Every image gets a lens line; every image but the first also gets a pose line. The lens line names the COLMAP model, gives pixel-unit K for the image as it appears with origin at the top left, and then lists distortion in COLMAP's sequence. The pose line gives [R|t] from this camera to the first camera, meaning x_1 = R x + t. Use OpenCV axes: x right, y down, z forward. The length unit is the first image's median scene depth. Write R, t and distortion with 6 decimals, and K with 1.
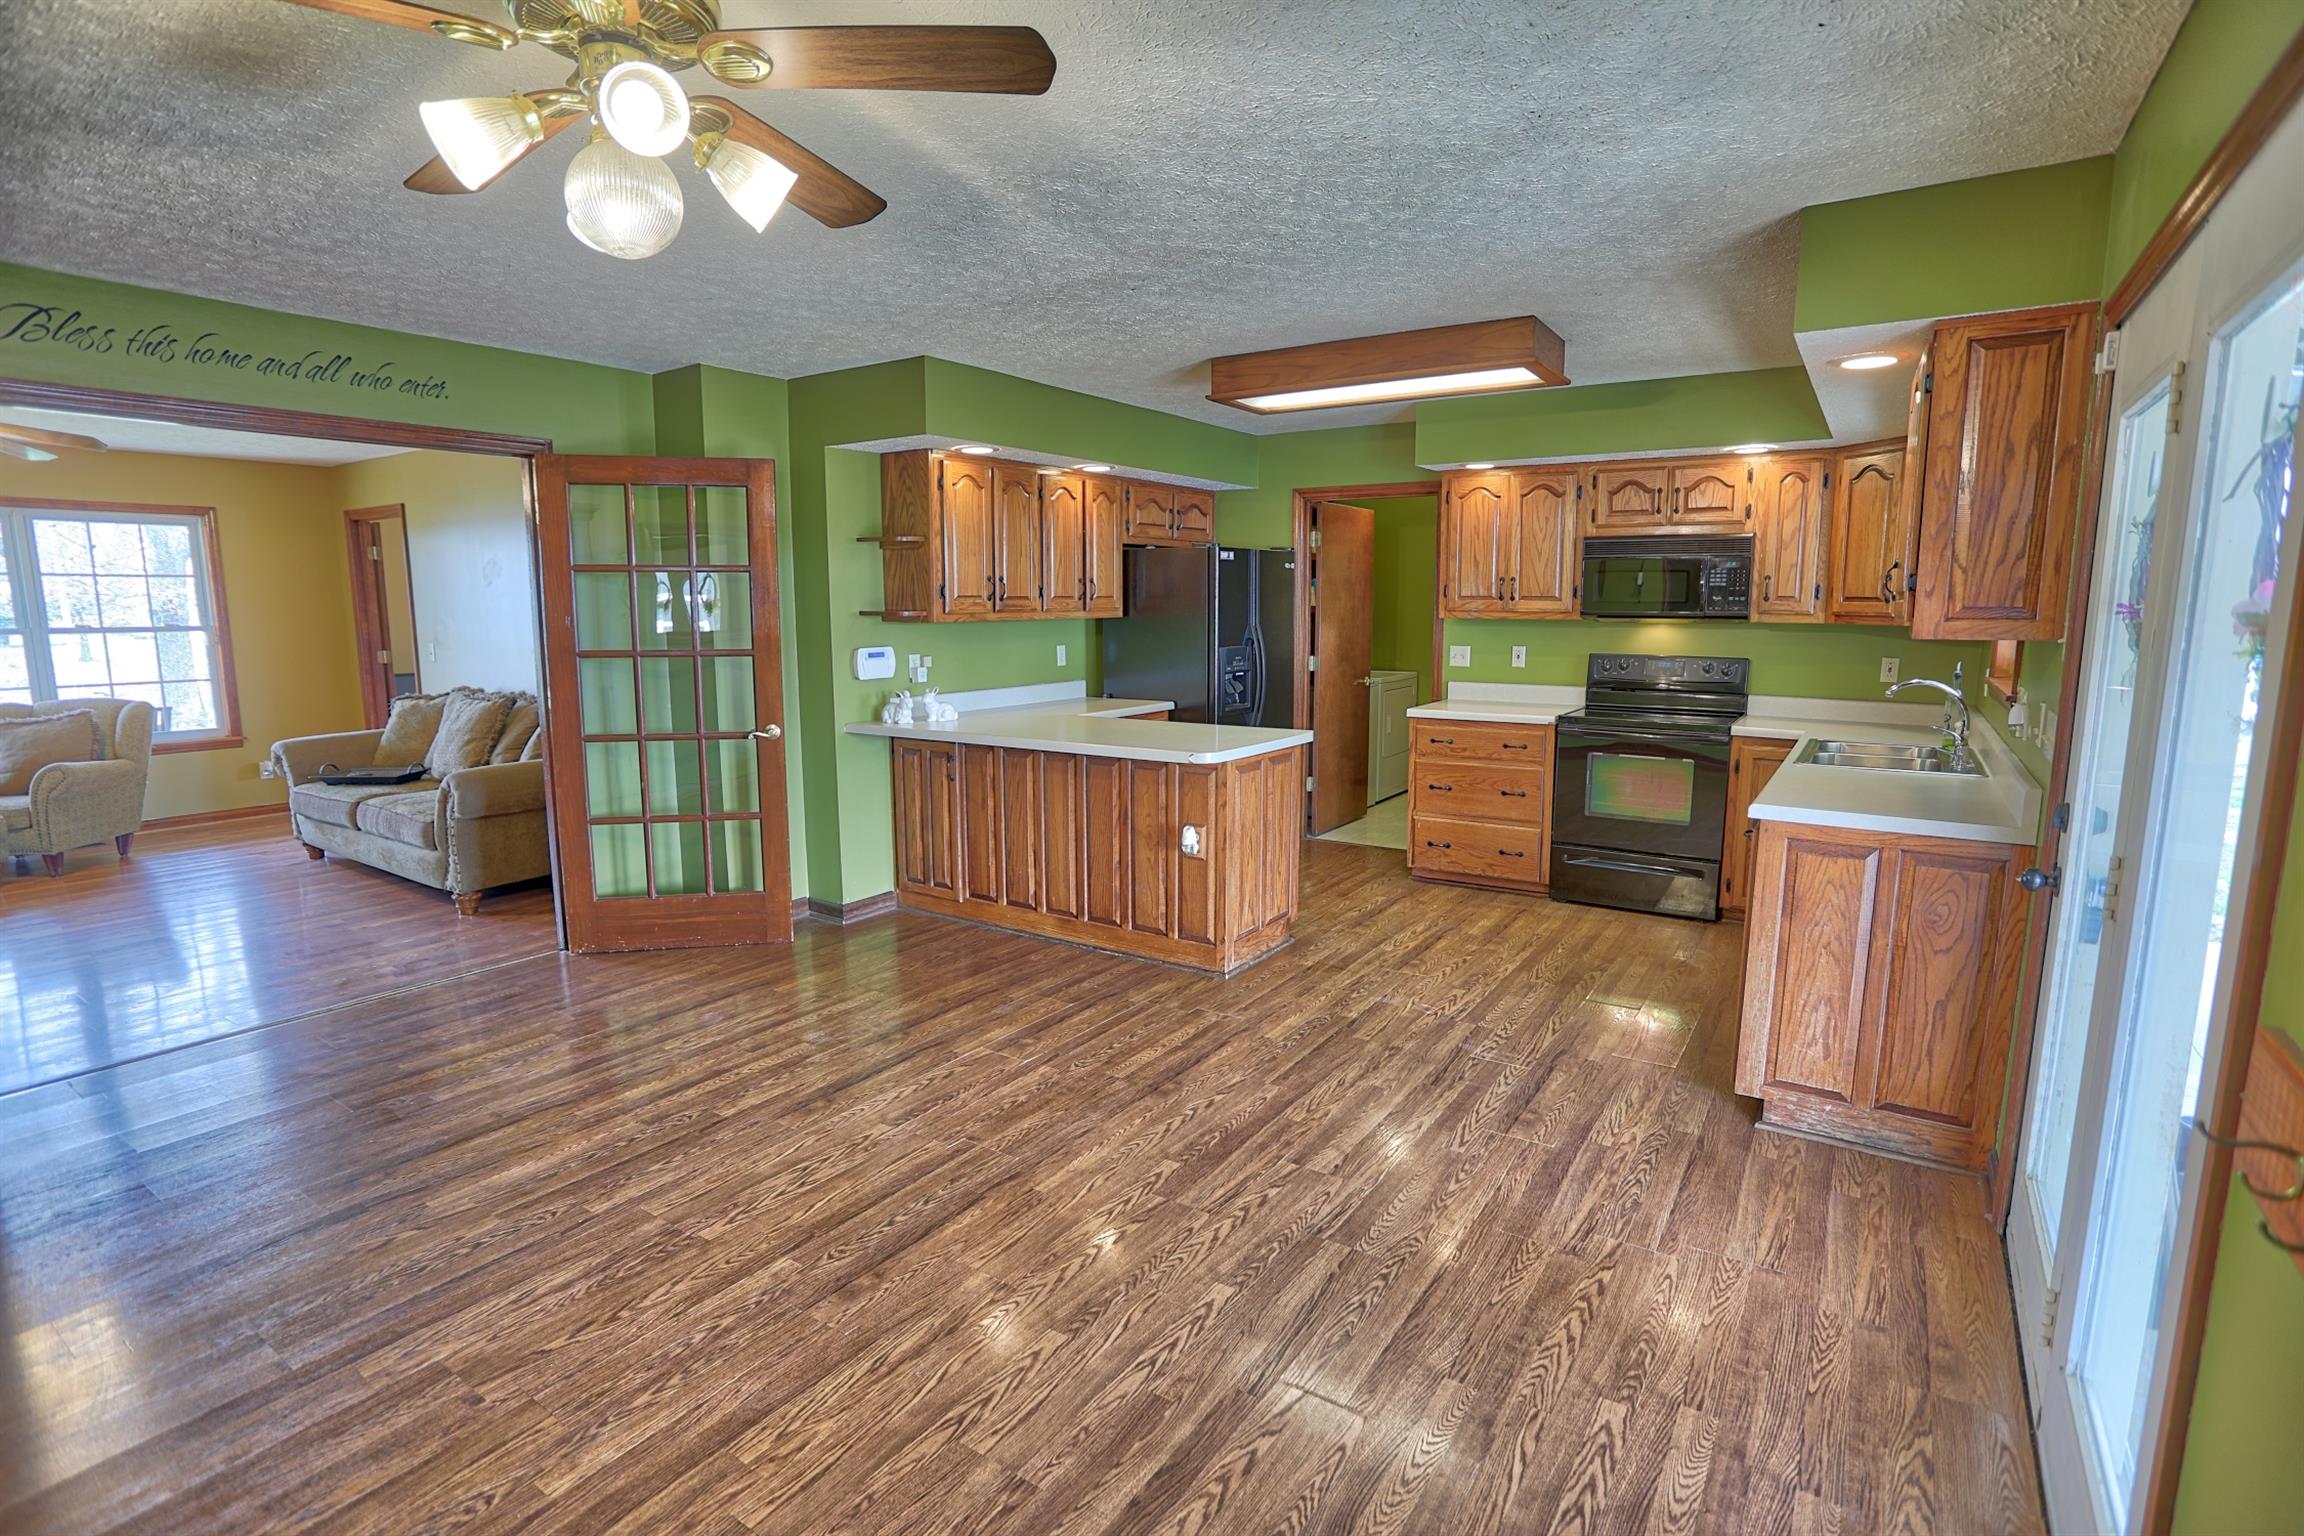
lens RADIAL K [[1111.5, 0, 1155.0], [0, 1111.5, 772.0], [0, 0, 1]] dist [-0.073511, 0.032061]
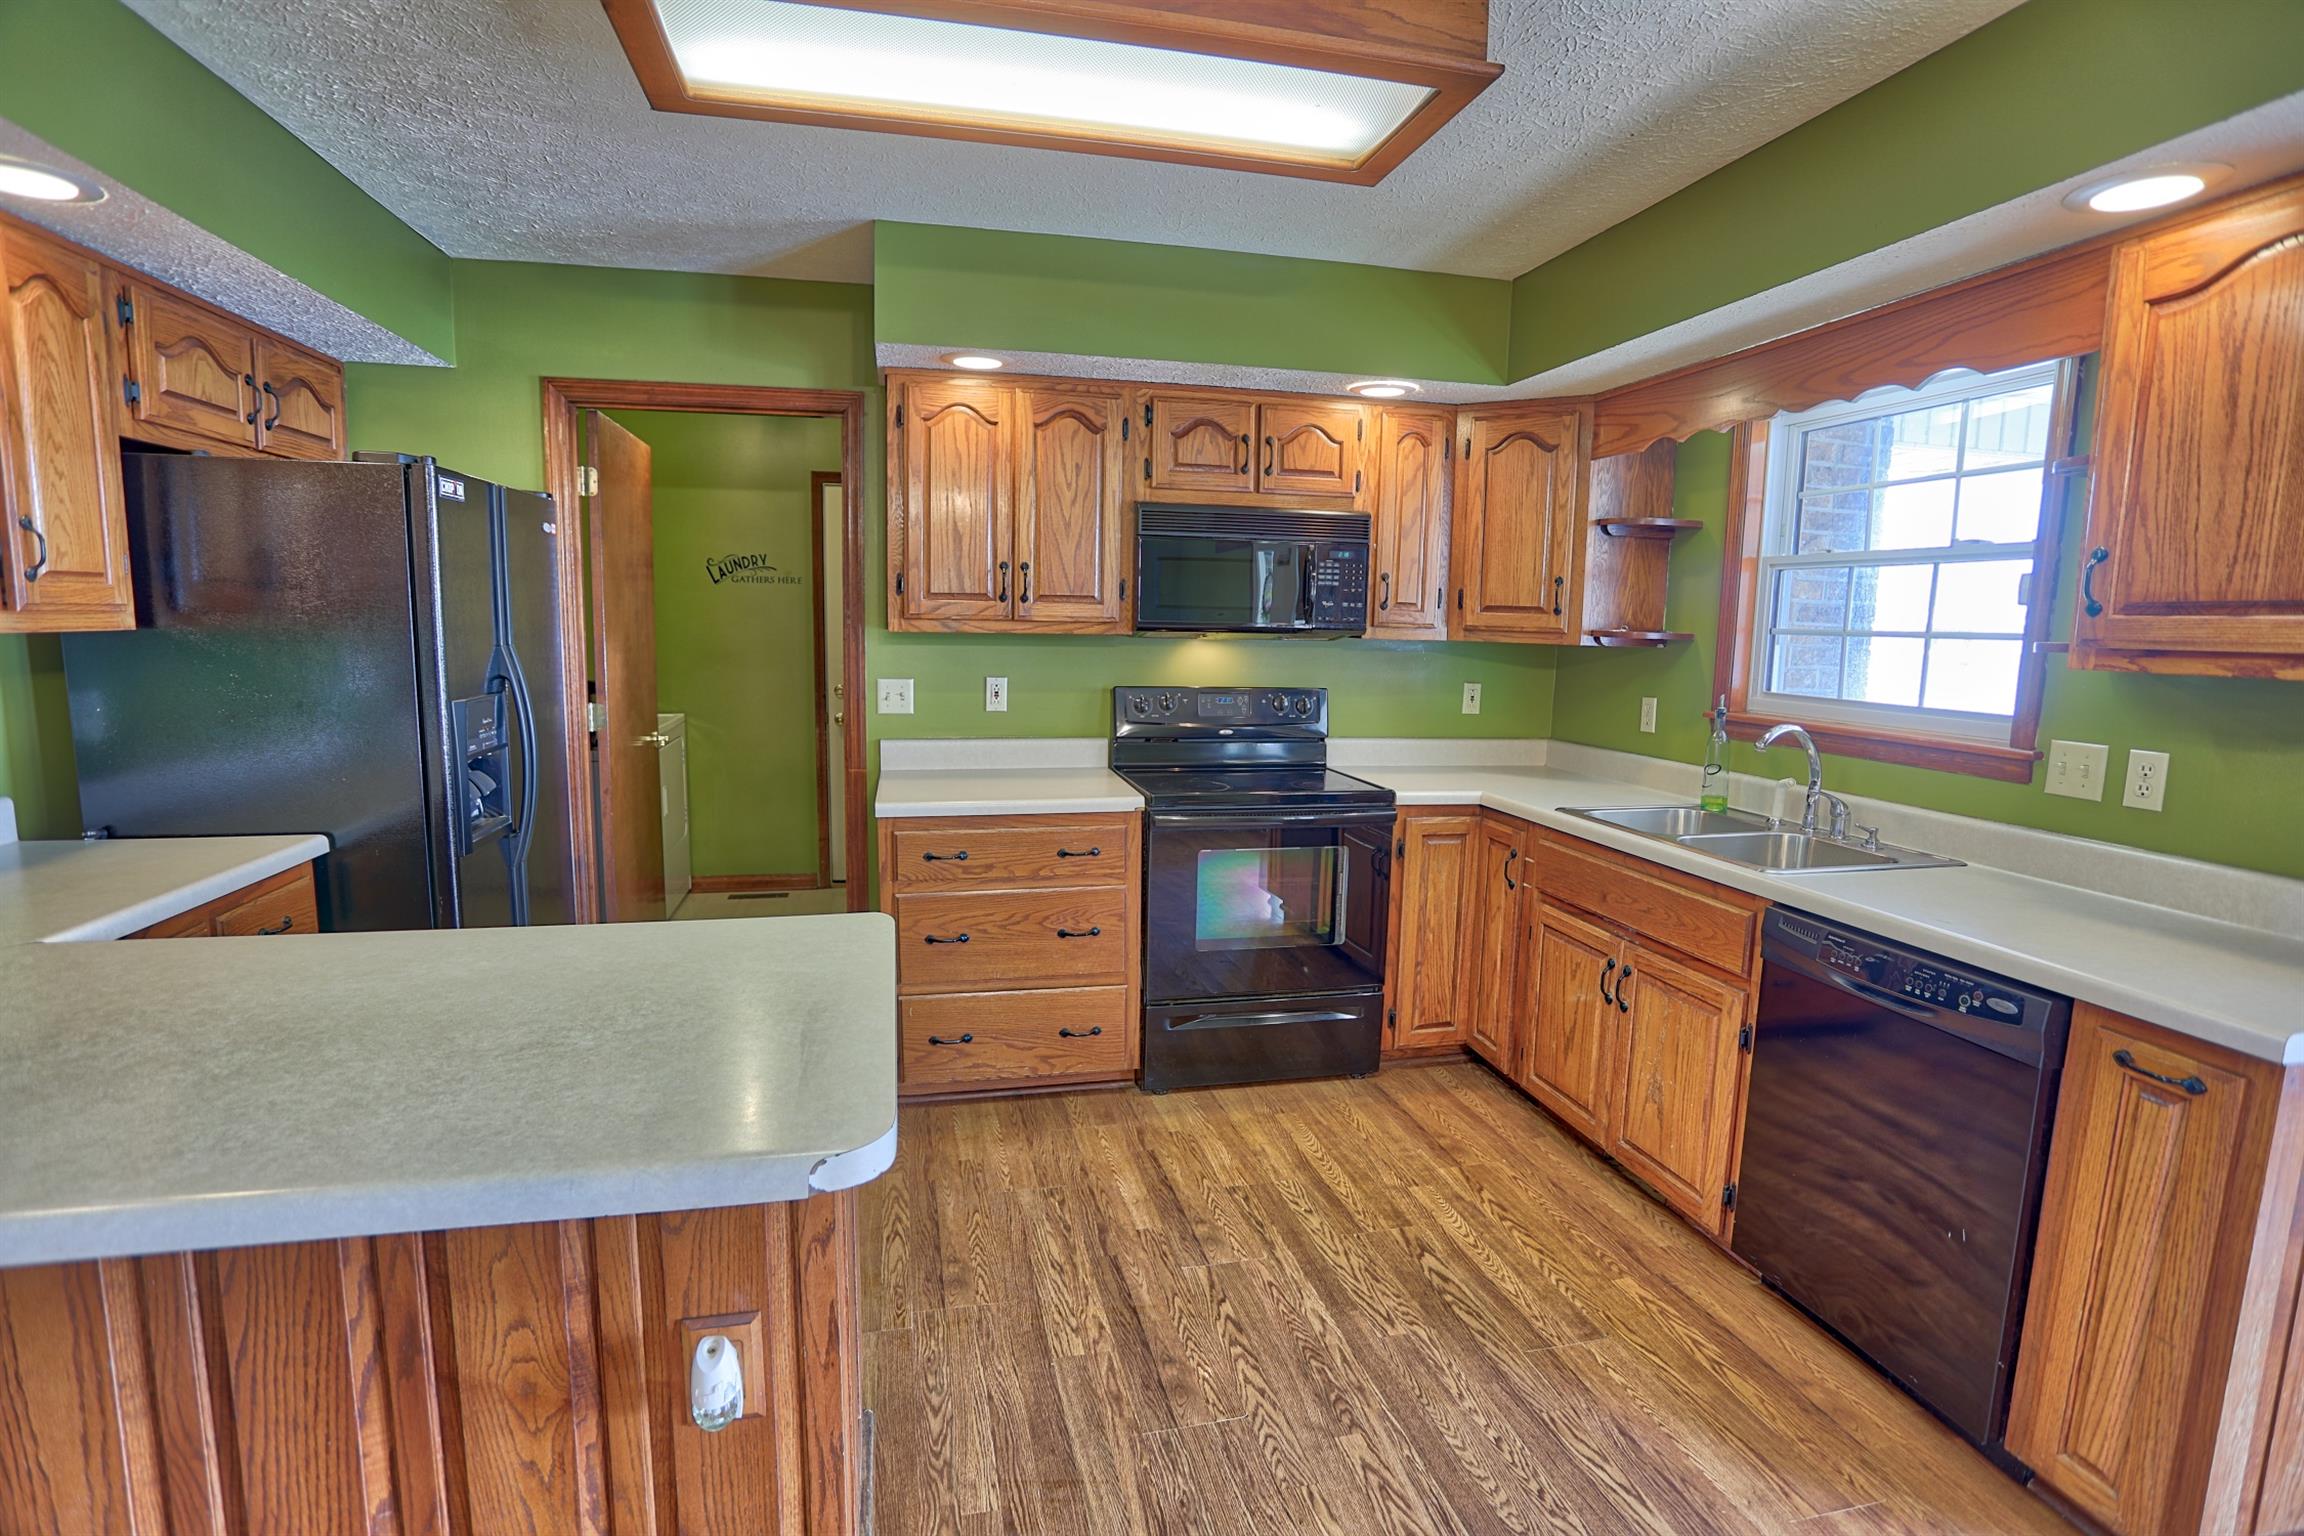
lens RADIAL K [[1114.5, 0, 1157.6], [0, 1114.5, 765.4], [0, 0, 1]] dist [-0.078052, 0.030760]
pose [[0.682893, -0.078938, 0.726241, -0.085385], [0.090057, 0.995658, 0.023541, -0.099339], [-0.724946, 0.049327, 0.687037, 0.709057]]
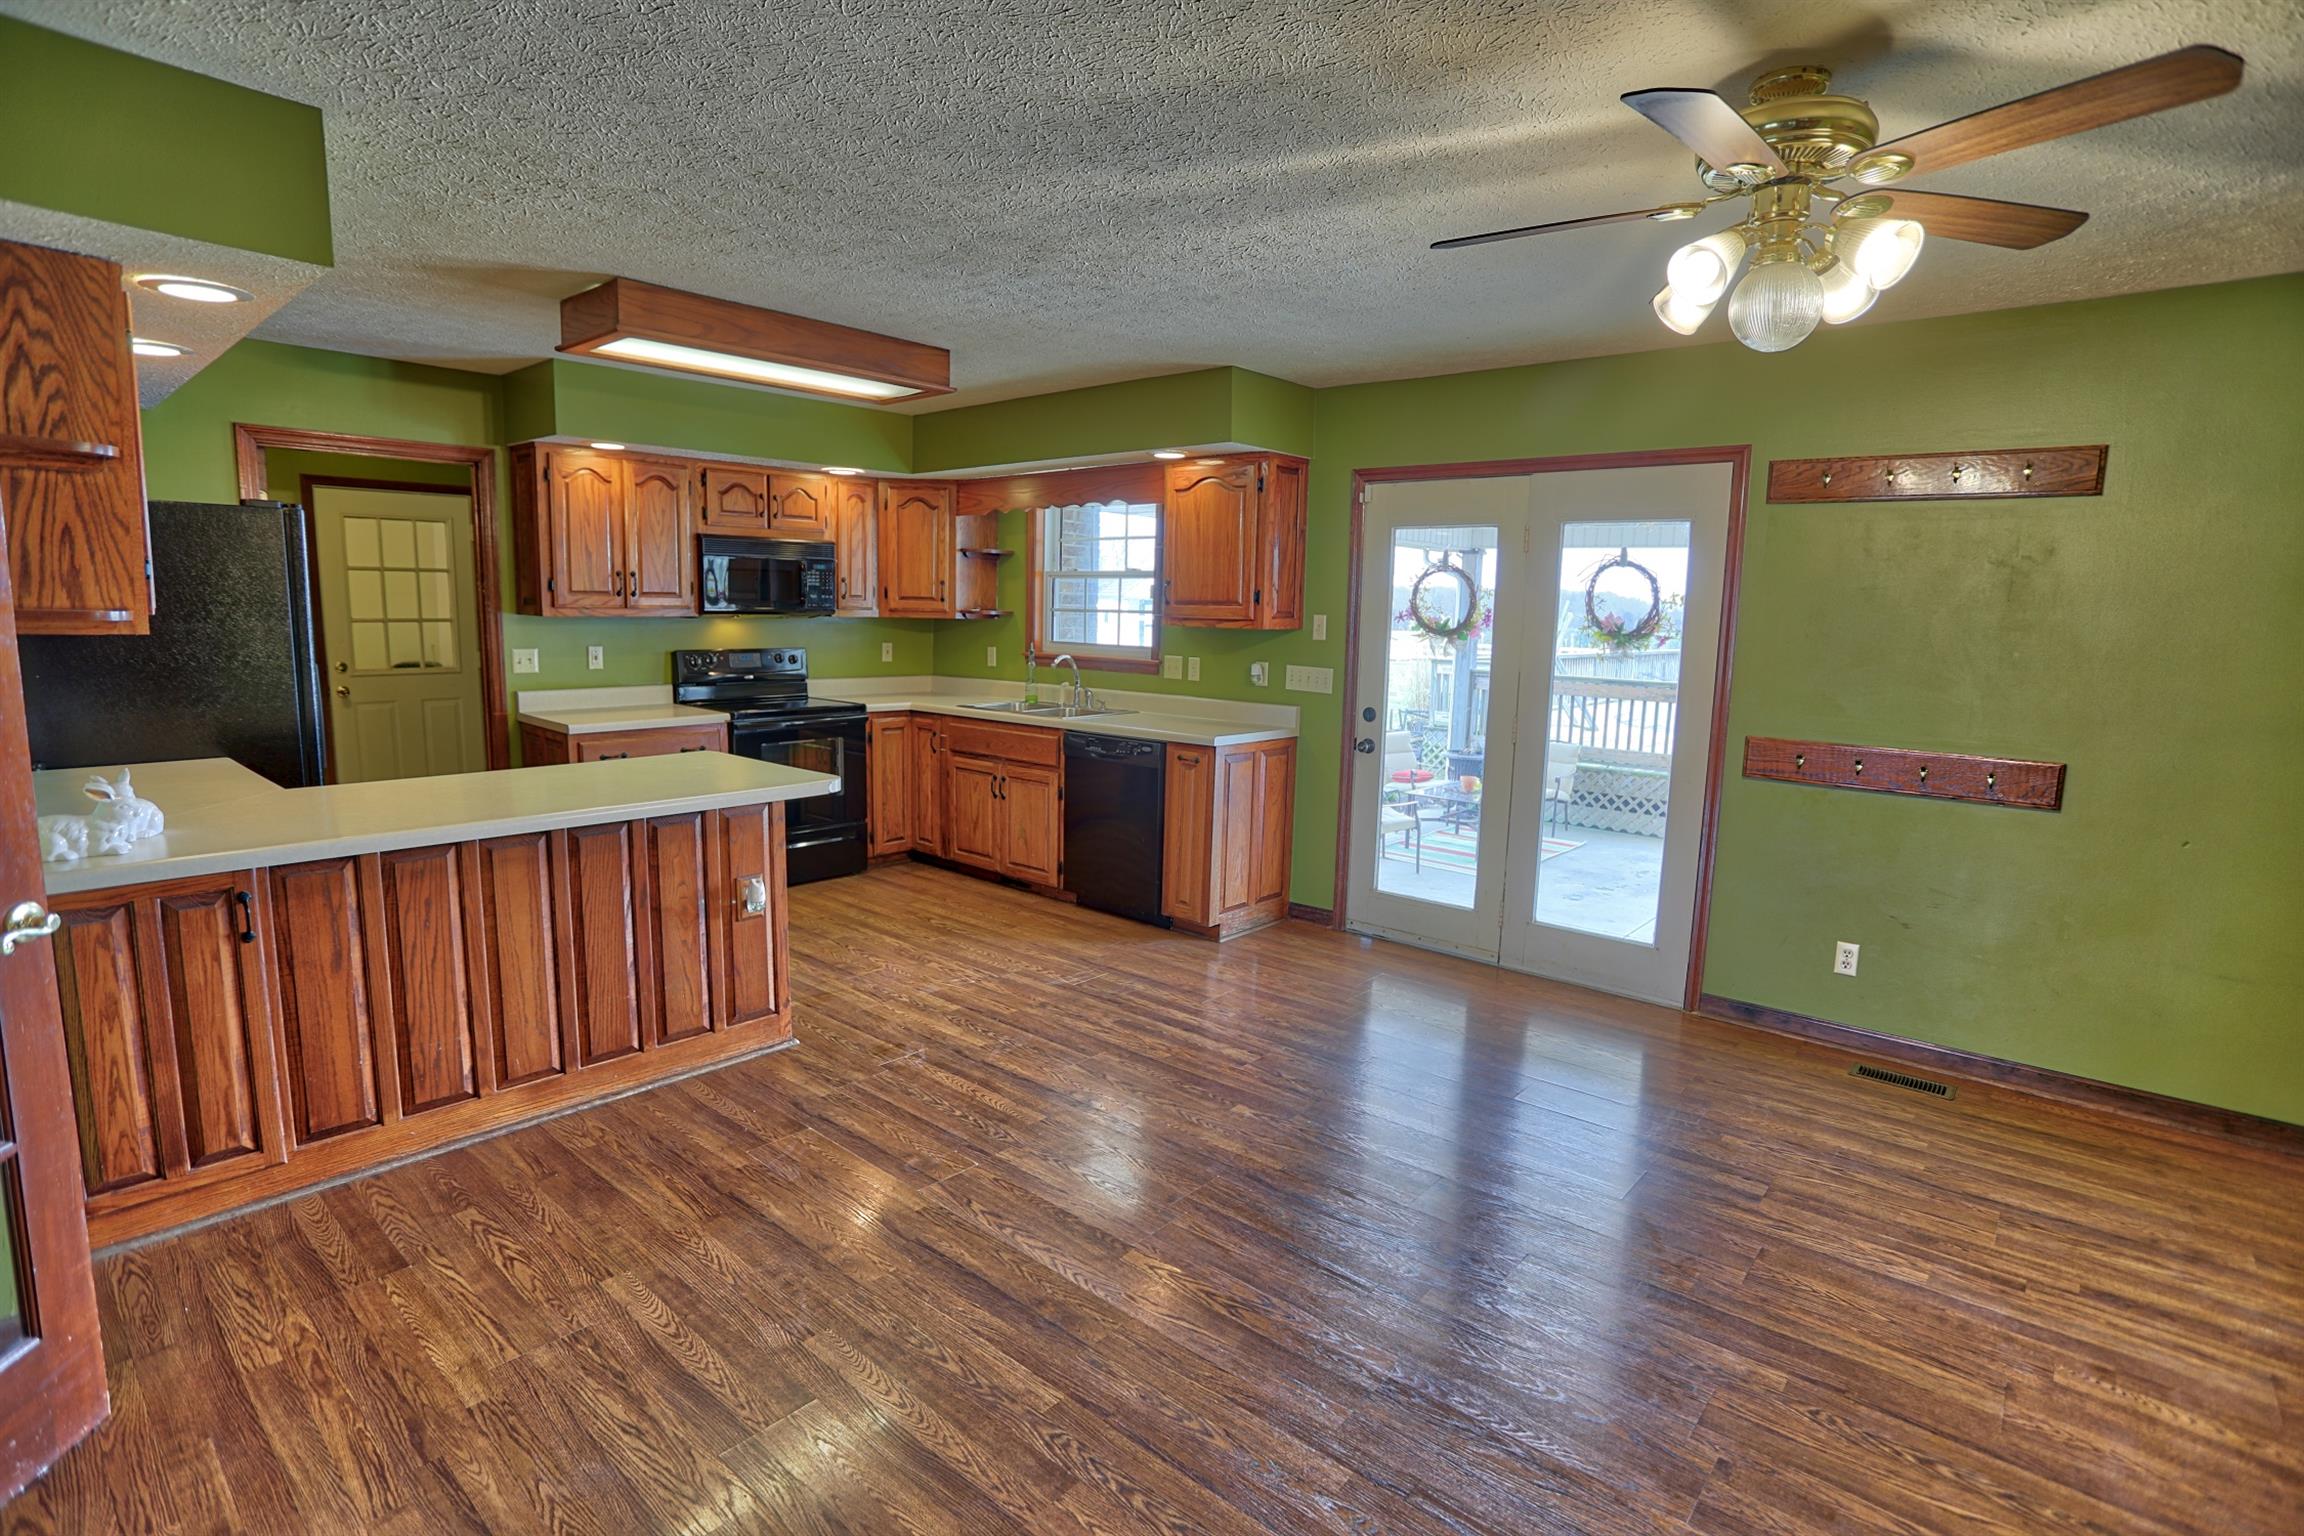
lens RADIAL K [[1111.5, 0, 1155.0], [0, 1111.5, 772.0], [0, 0, 1]] dist [-0.073511, 0.032061]
pose [[0.125551, -0.141228, 0.981984, -0.706880], [0.128260, 0.983820, 0.125093, -0.090273], [-0.983761, 0.110244, 0.141633, 0.592831]]
